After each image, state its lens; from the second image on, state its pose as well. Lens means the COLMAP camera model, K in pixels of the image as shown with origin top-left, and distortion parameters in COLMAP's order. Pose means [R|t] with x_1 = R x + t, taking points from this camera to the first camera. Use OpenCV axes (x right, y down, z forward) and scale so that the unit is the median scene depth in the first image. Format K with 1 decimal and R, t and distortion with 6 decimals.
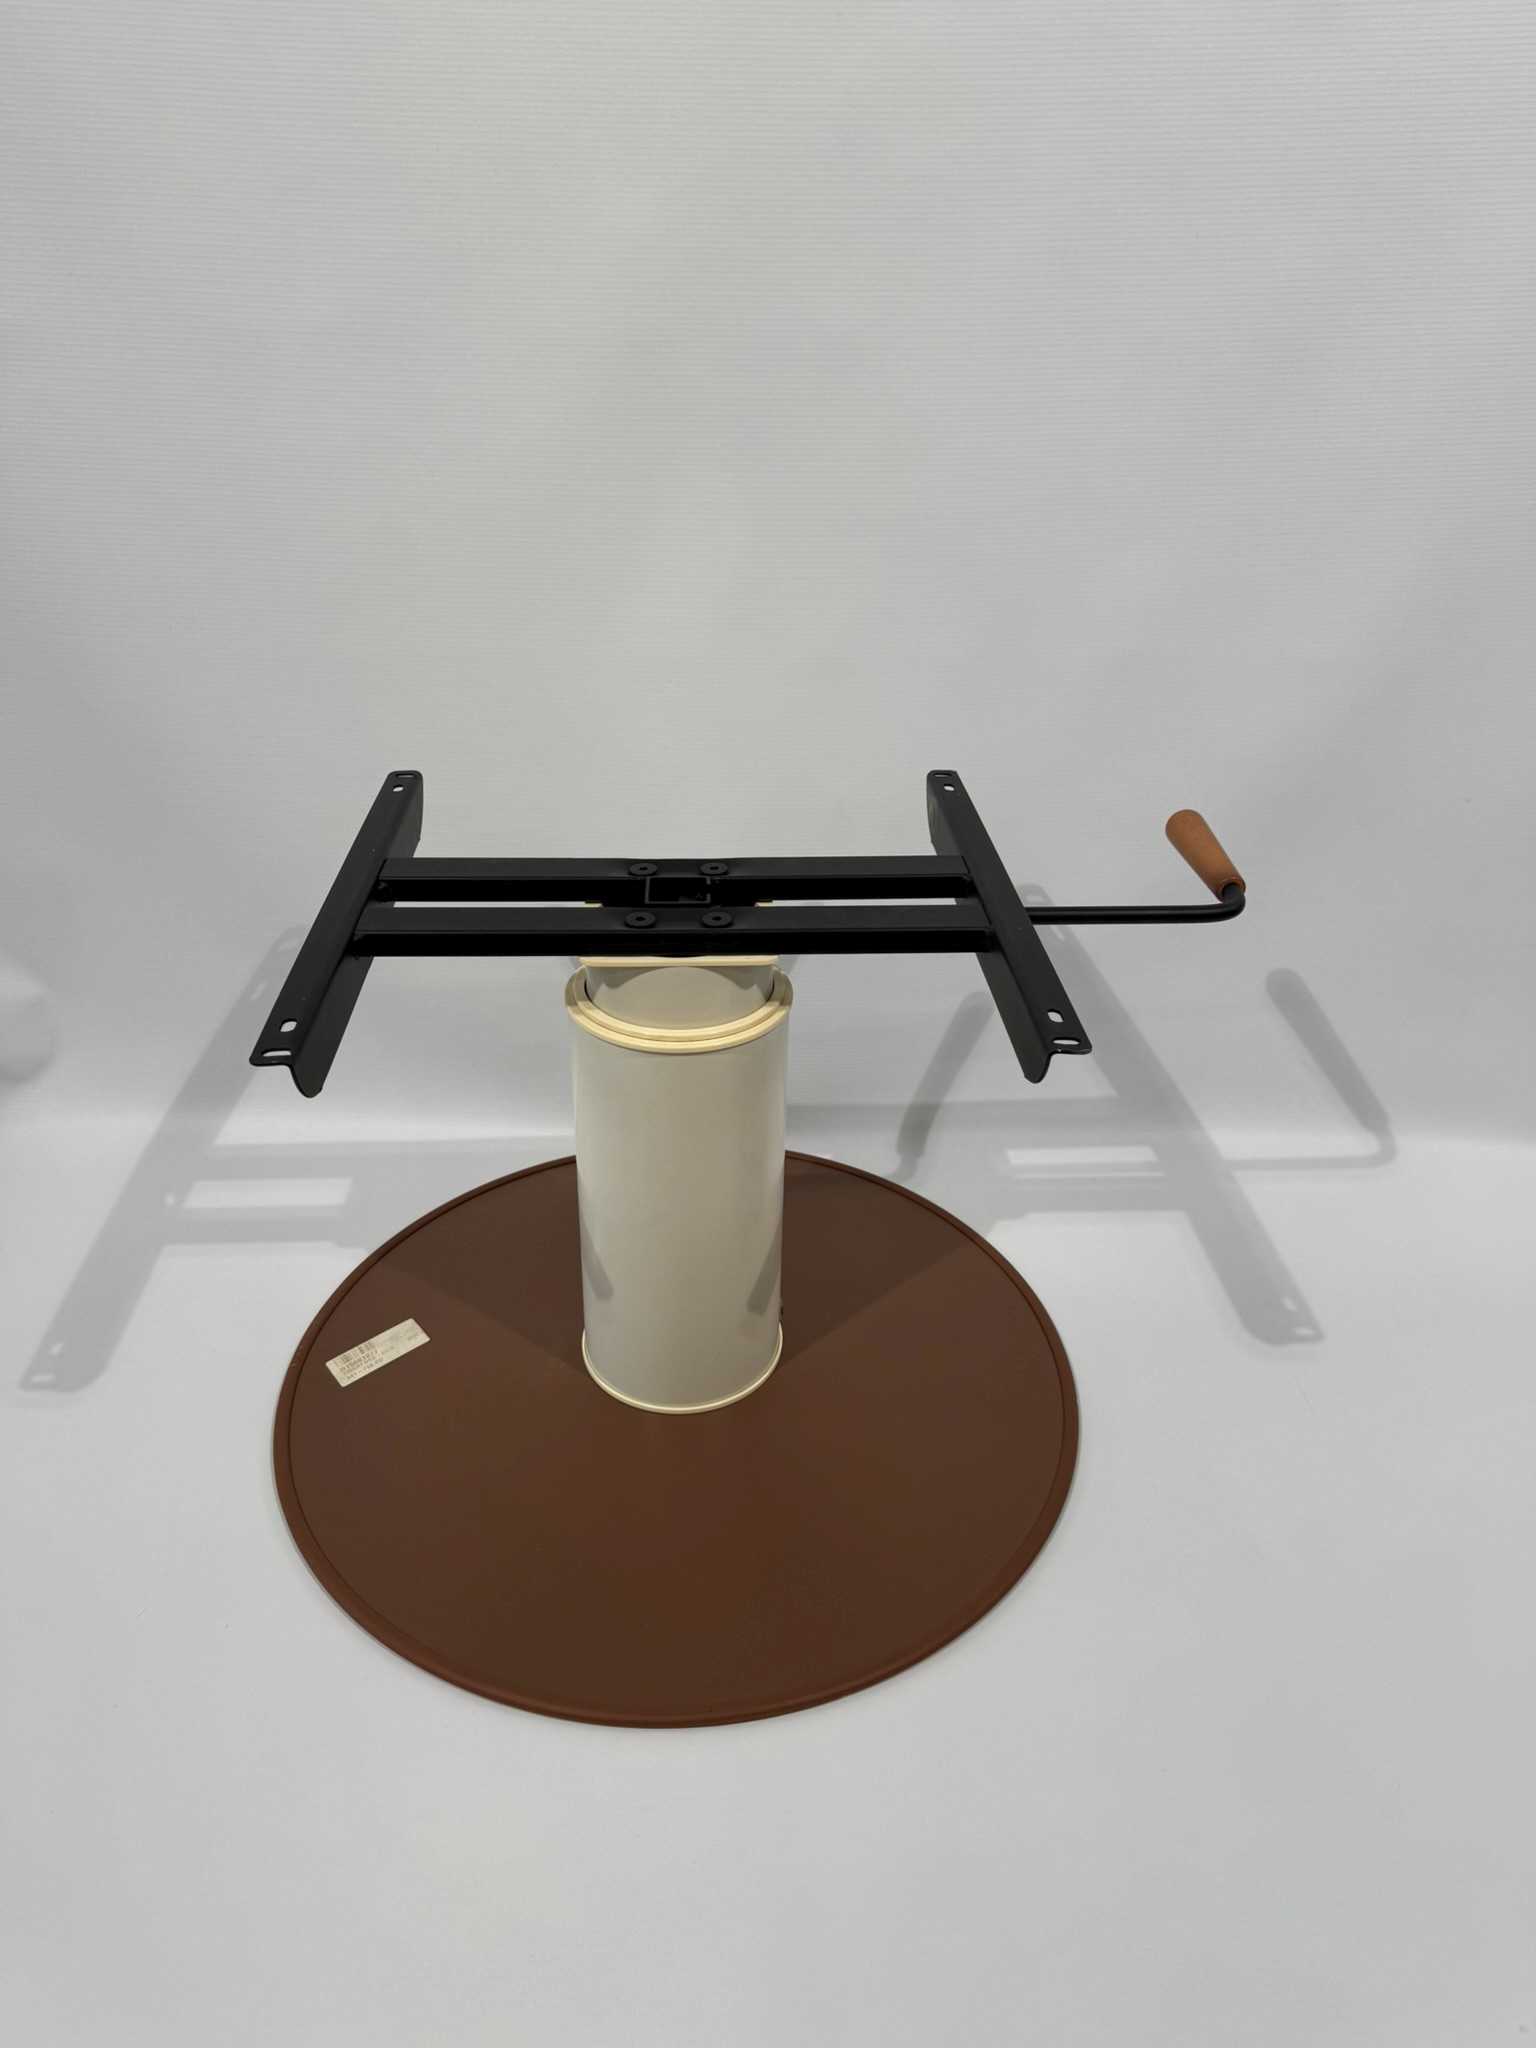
lens RADIAL K [[1448.3, 0, 769.7], [0, 1448.3, 1014.5], [0, 0, 1]] dist [0.112700, -0.181332]
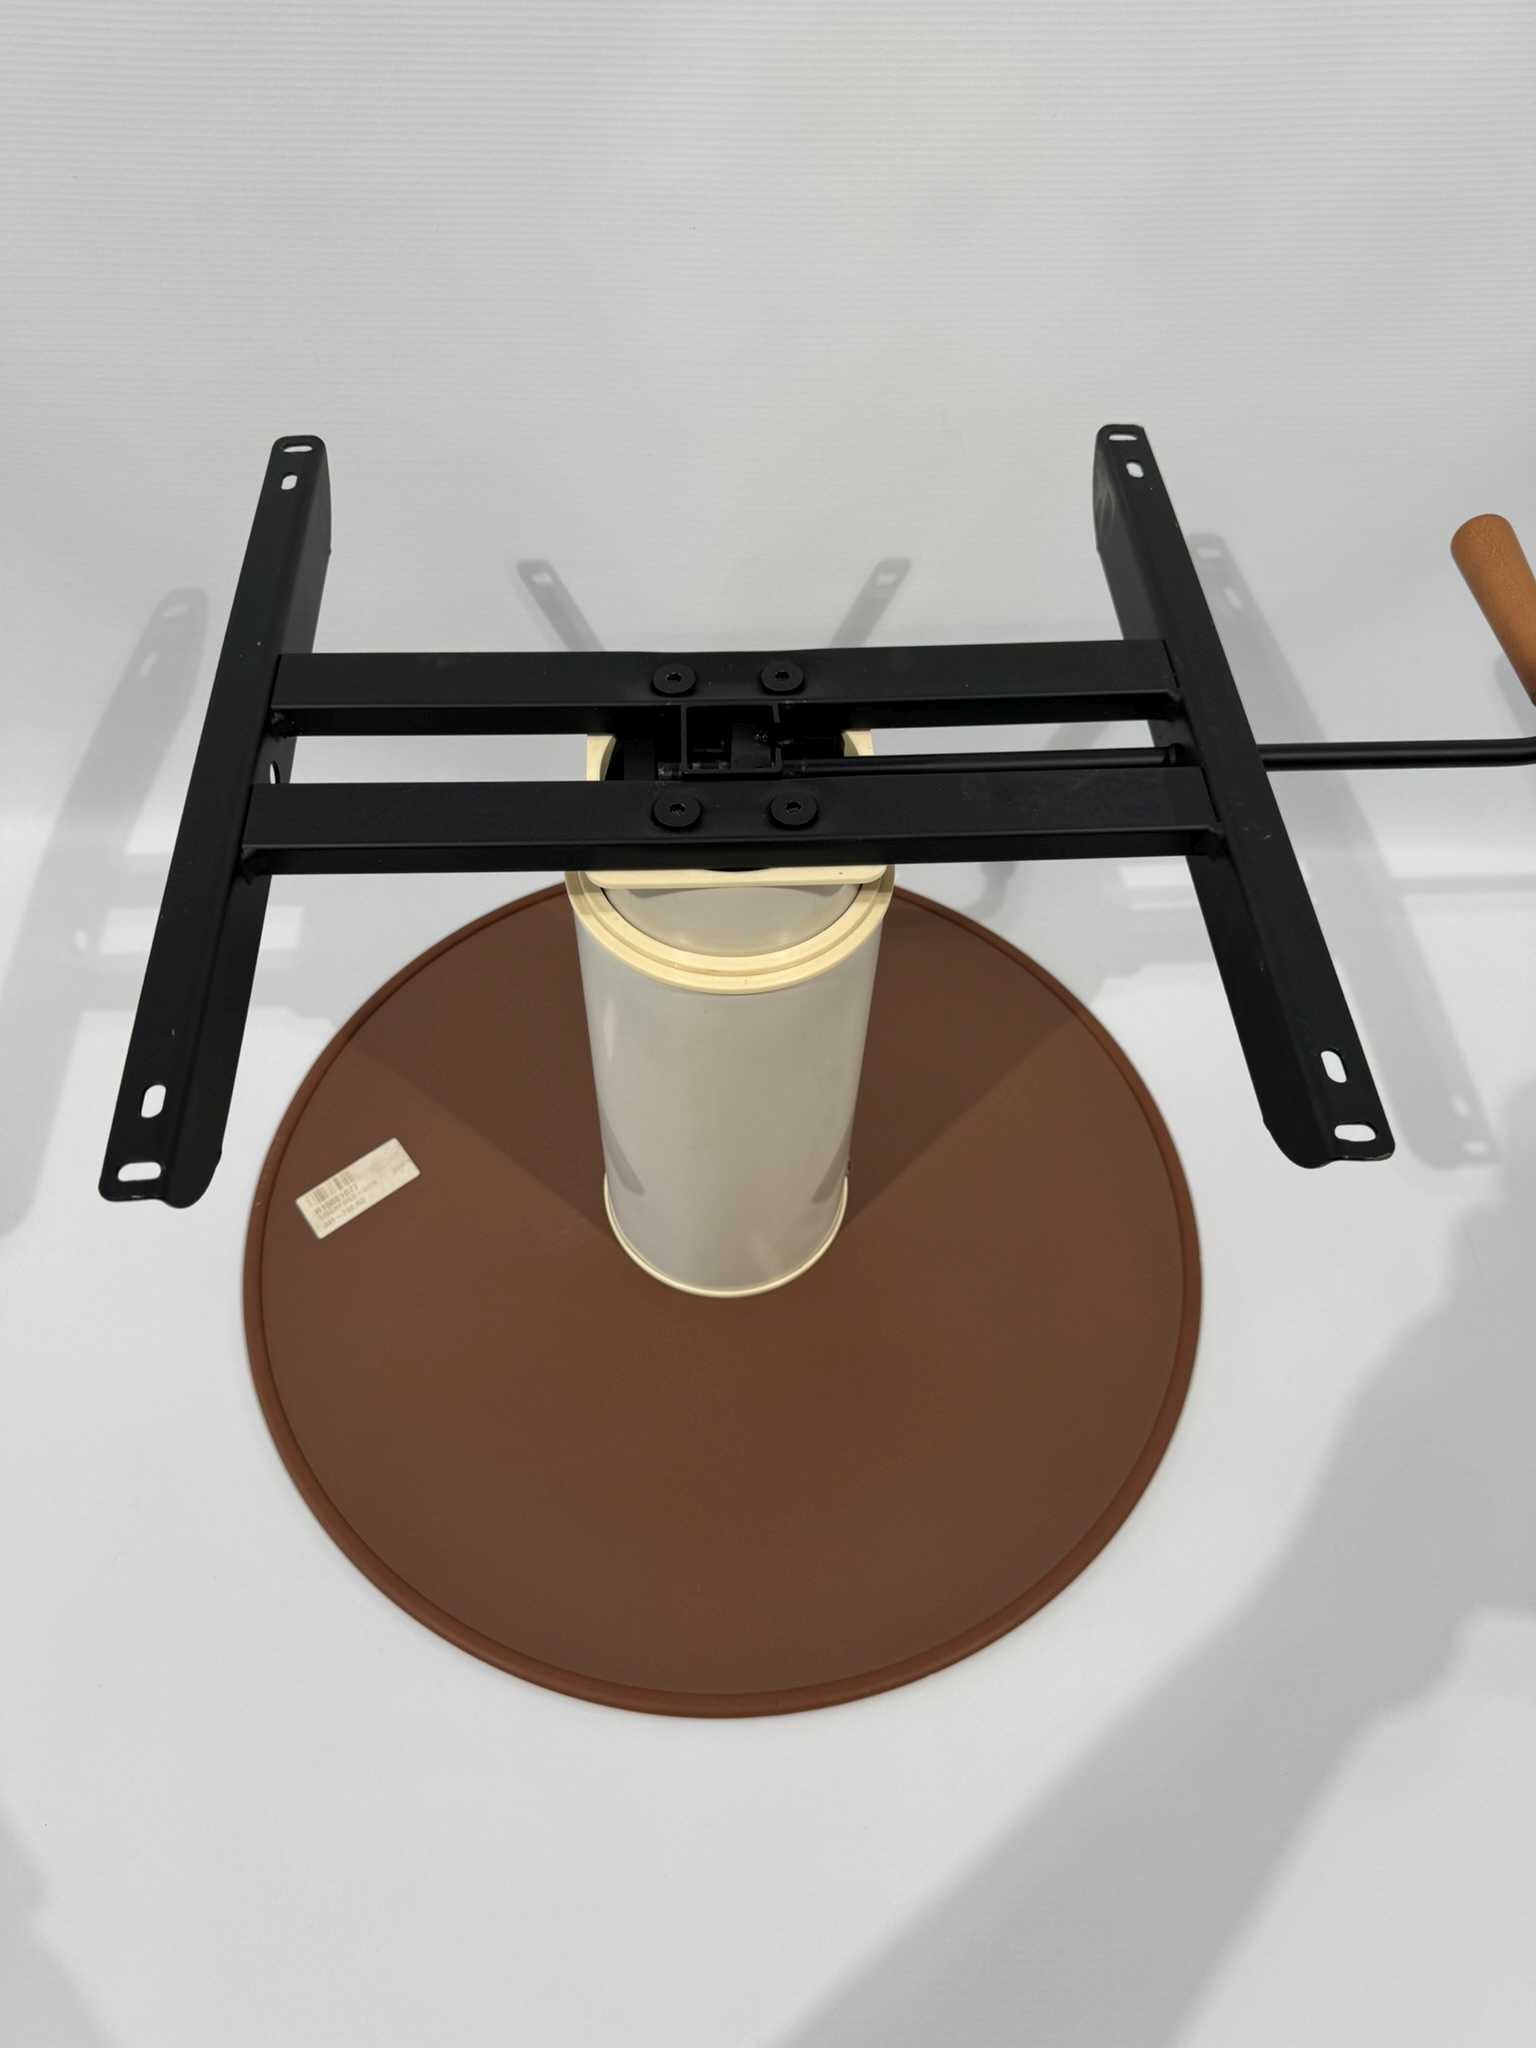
lens RADIAL K [[1447.7, 0, 747.0], [0, 1447.7, 1029.3], [0, 0, 1]] dist [0.125141, -0.284002]
pose [[0.999953, 0.006053, -0.007556, -0.043504], [-0.002218, 0.902906, 0.429833, -0.214929], [0.009424, -0.429796, 0.902877, 0.307264]]
